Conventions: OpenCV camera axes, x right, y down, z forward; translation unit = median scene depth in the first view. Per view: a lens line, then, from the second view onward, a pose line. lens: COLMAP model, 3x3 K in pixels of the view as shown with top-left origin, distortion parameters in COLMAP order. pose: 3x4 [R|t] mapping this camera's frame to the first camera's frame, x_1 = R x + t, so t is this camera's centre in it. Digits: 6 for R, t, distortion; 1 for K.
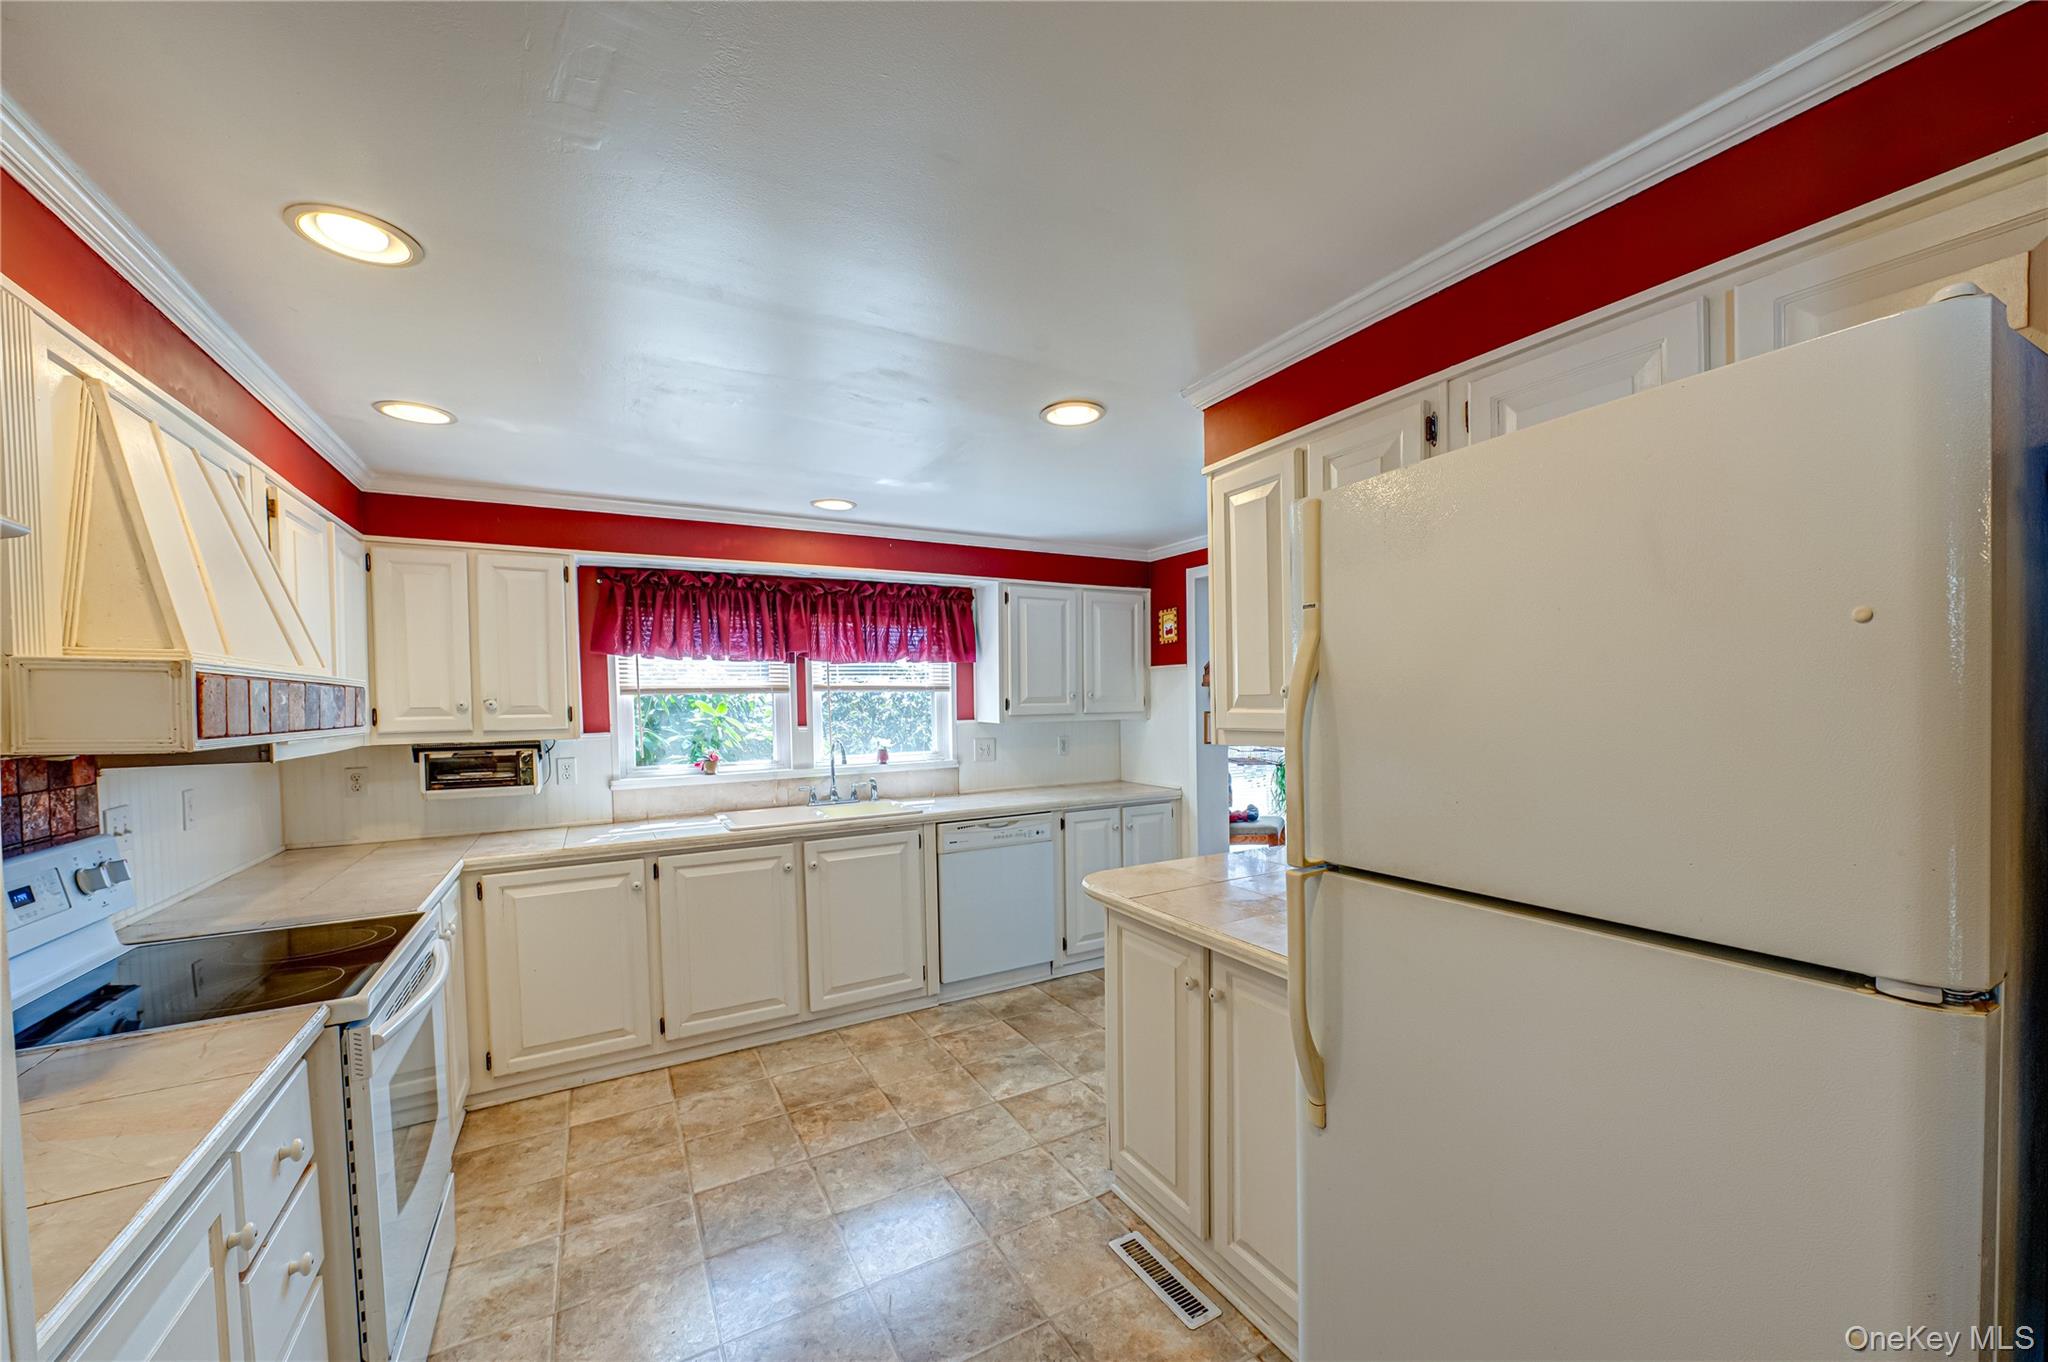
lens RADIAL K [[803.9, 0, 1073.4], [0, 803.9, 724.1], [0, 0, 1]] dist [-0.004369, -0.001741]
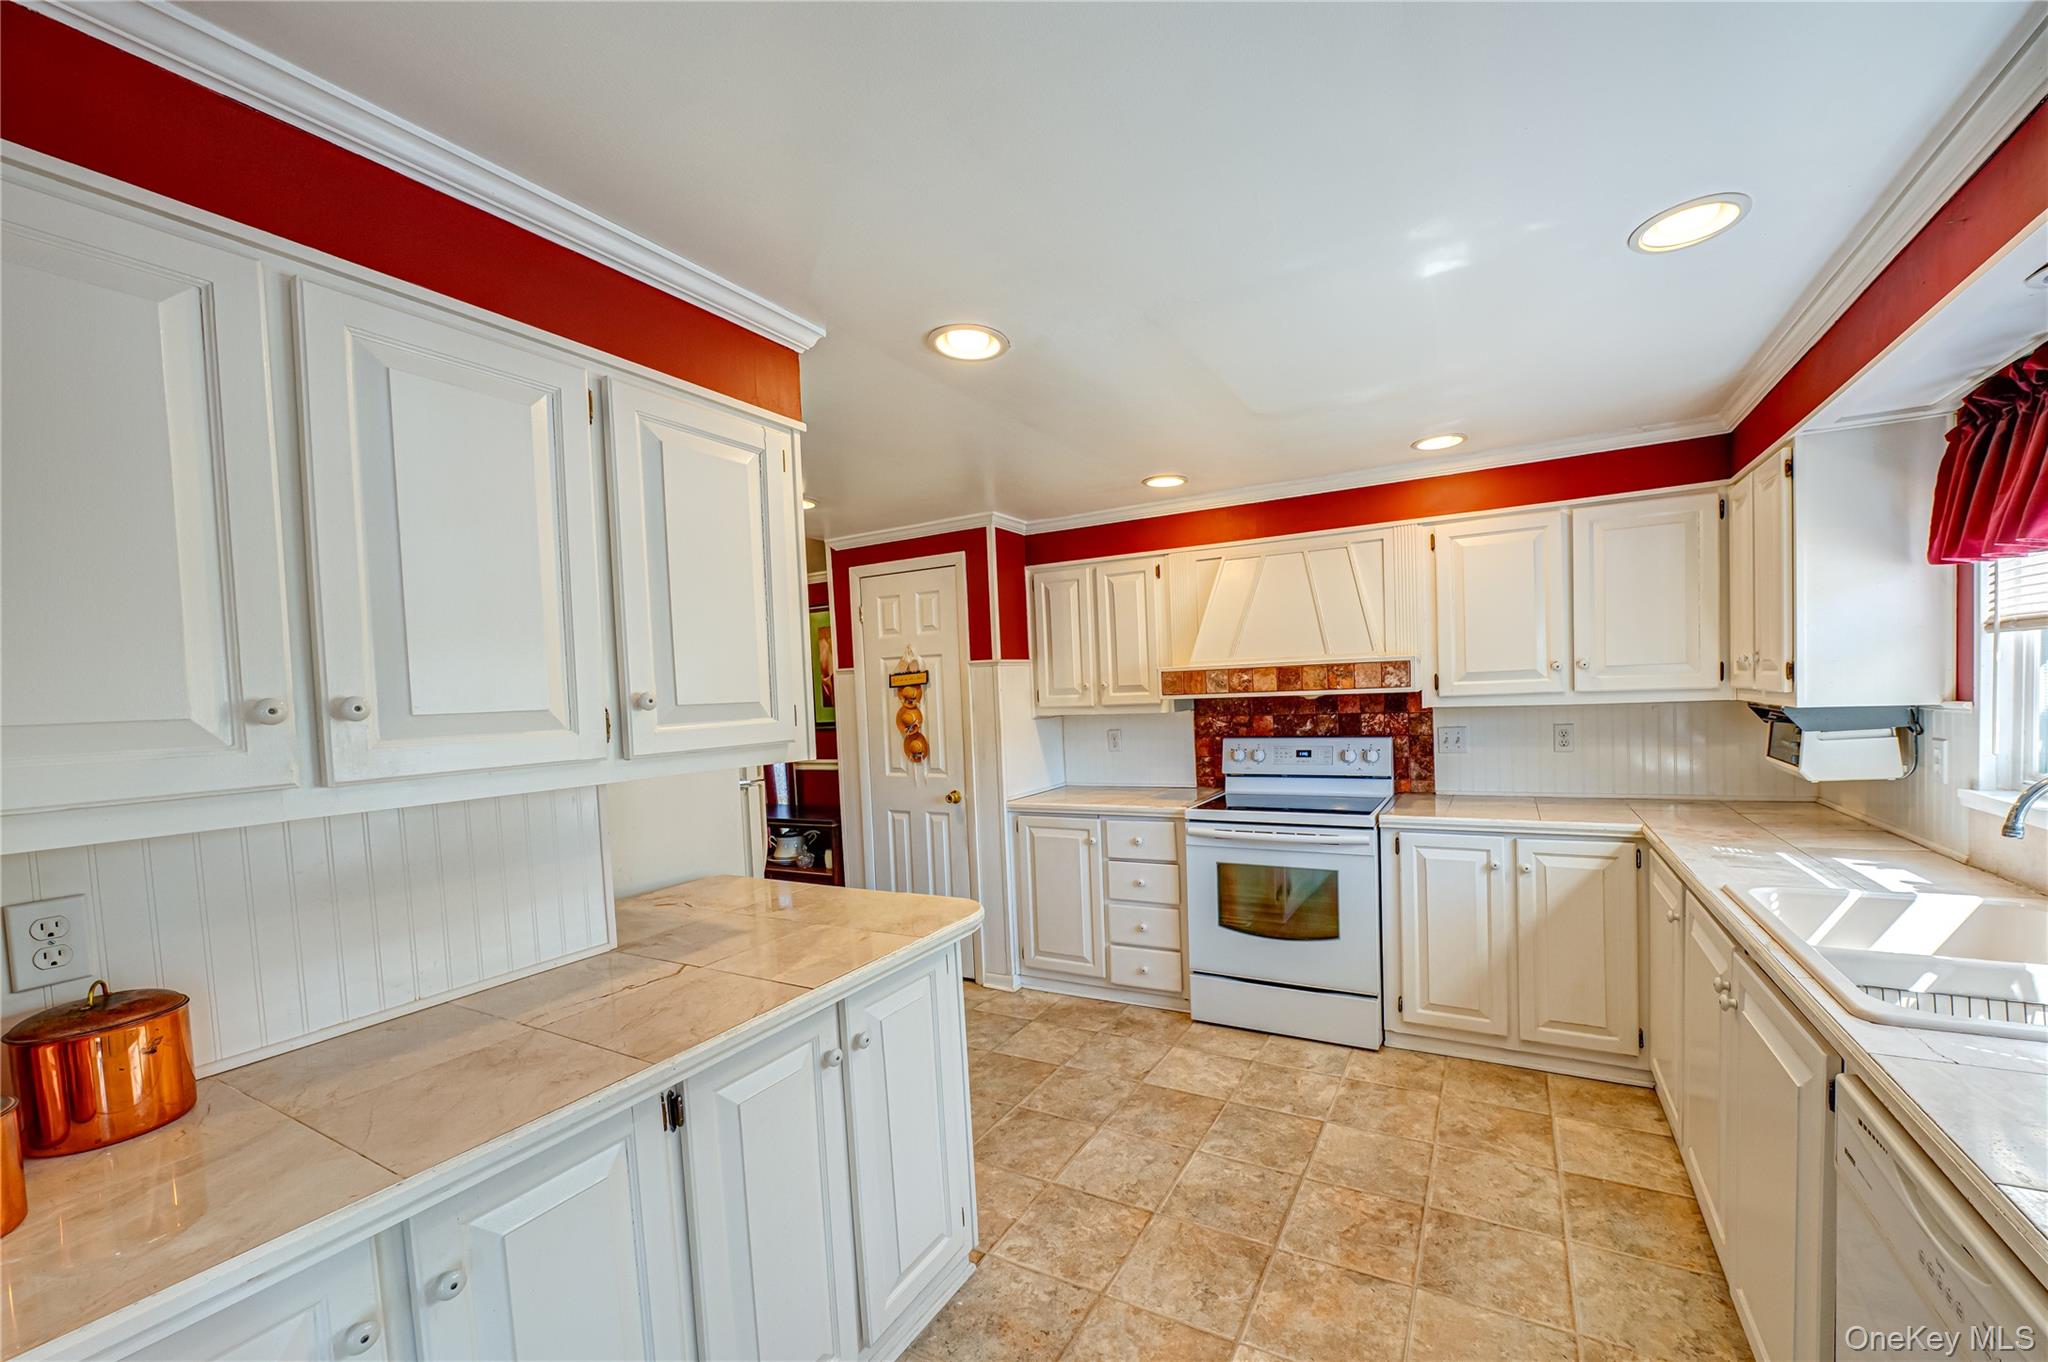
lens RADIAL K [[803.9, 0, 1082.0], [0, 803.9, 725.9], [0, 0, 1]] dist [-0.004369, -0.001741]
pose [[-0.848210, 0.078094, -0.523871, 0.309246], [0.039956, 0.995687, 0.083733, -0.056895], [0.528151, 0.050091, -0.847672, 1.537709]]
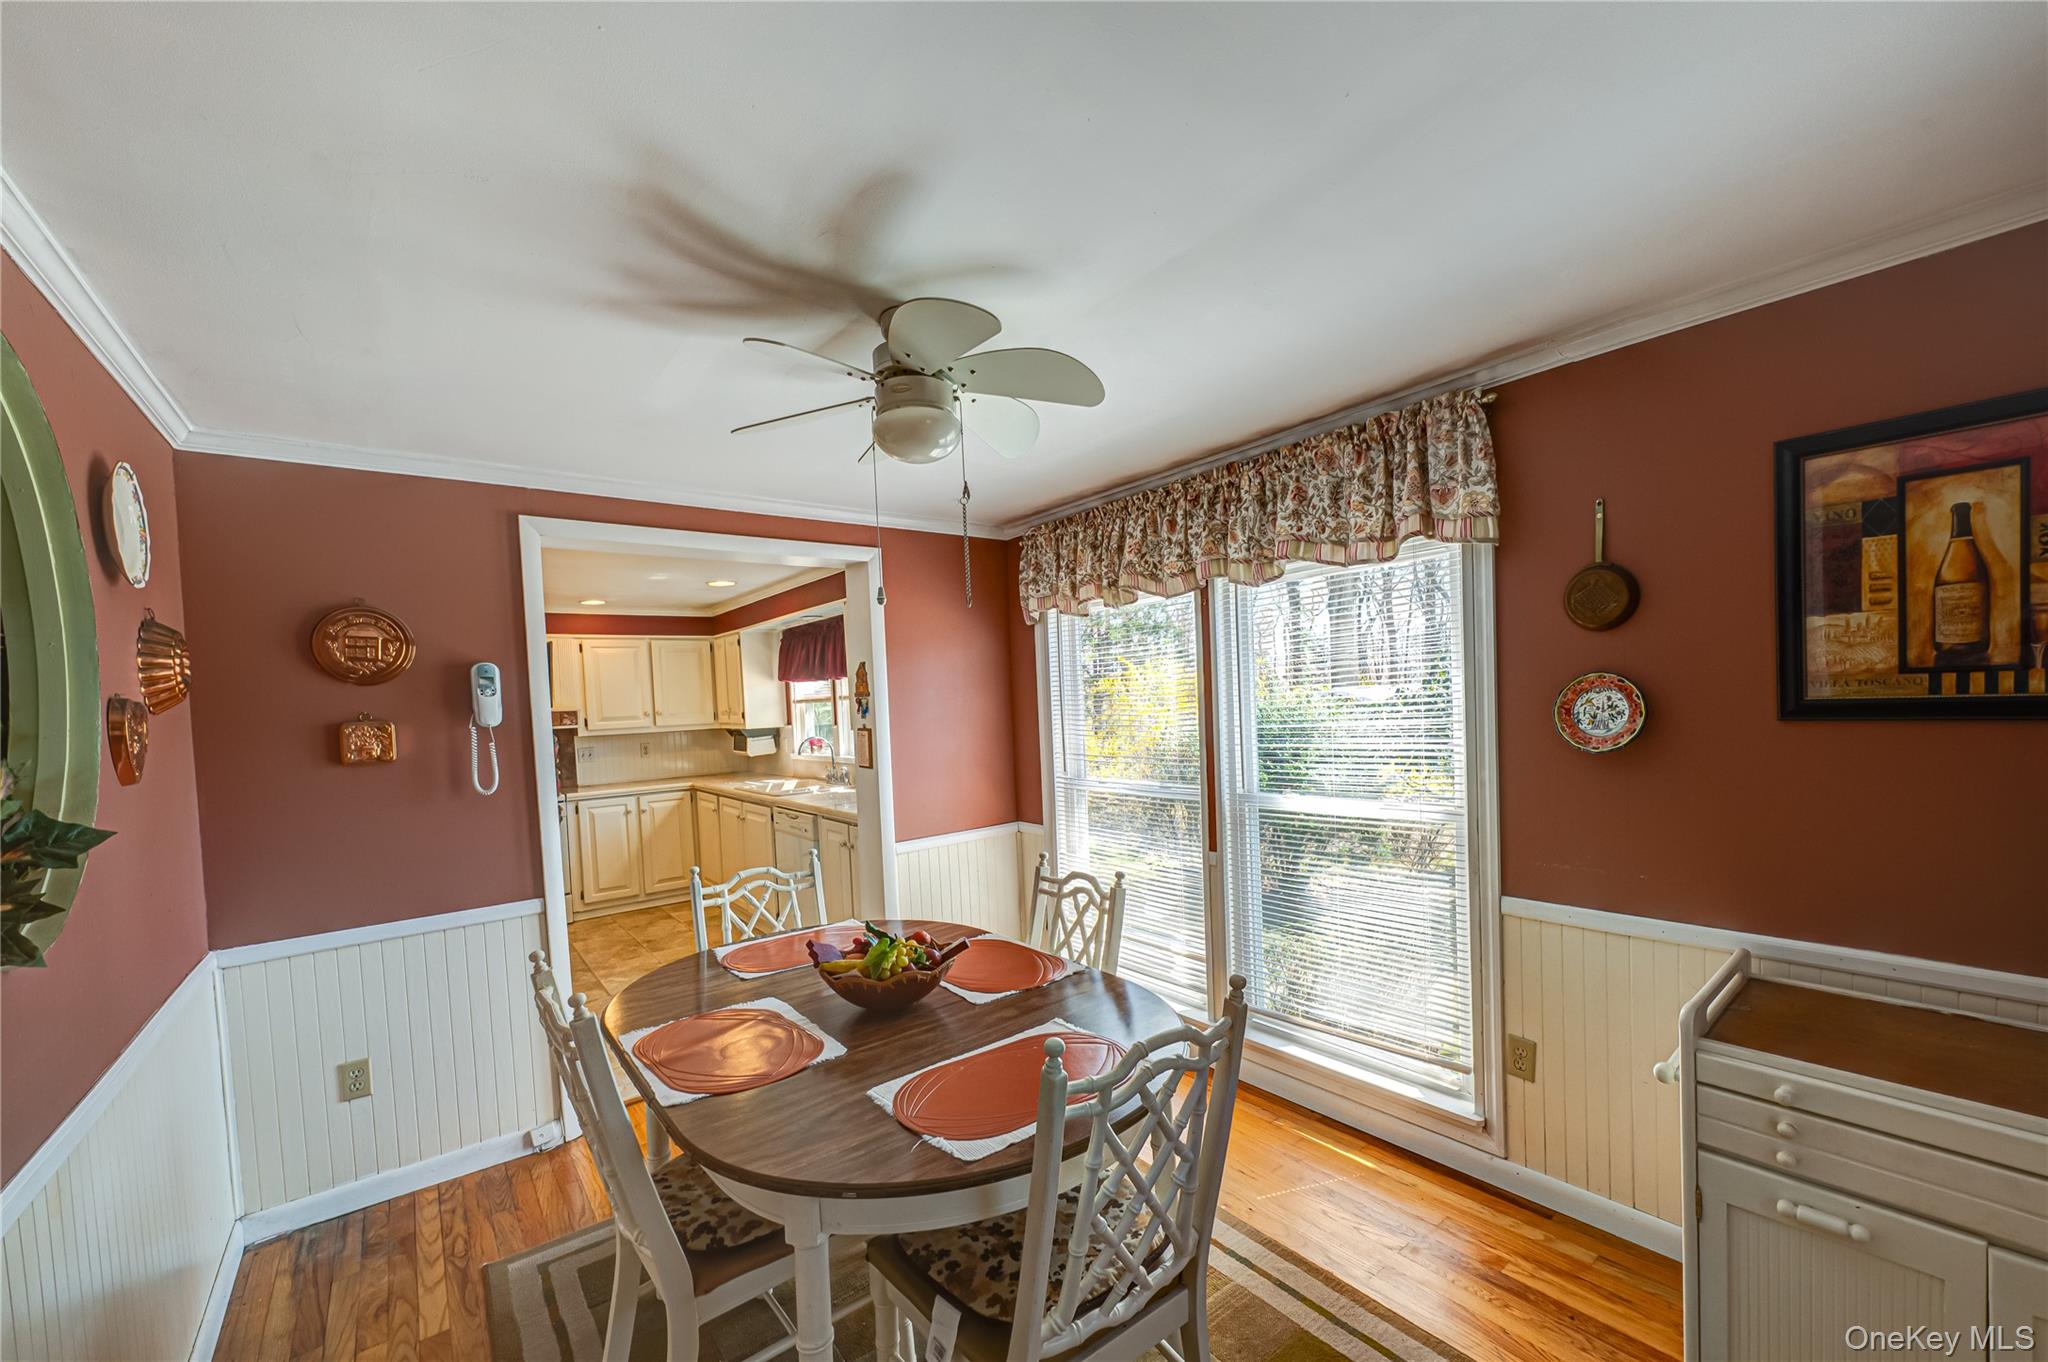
lens RADIAL K [[803.9, 0, 1074.7], [0, 803.9, 719.4], [0, 0, 1]] dist [-0.004369, -0.001741]
pose [[0.160377, 0.047883, -0.985894, 1.667586], [0.005763, 0.998760, 0.049445, -0.112598], [0.987039, -0.013611, 0.159902, 1.787969]]
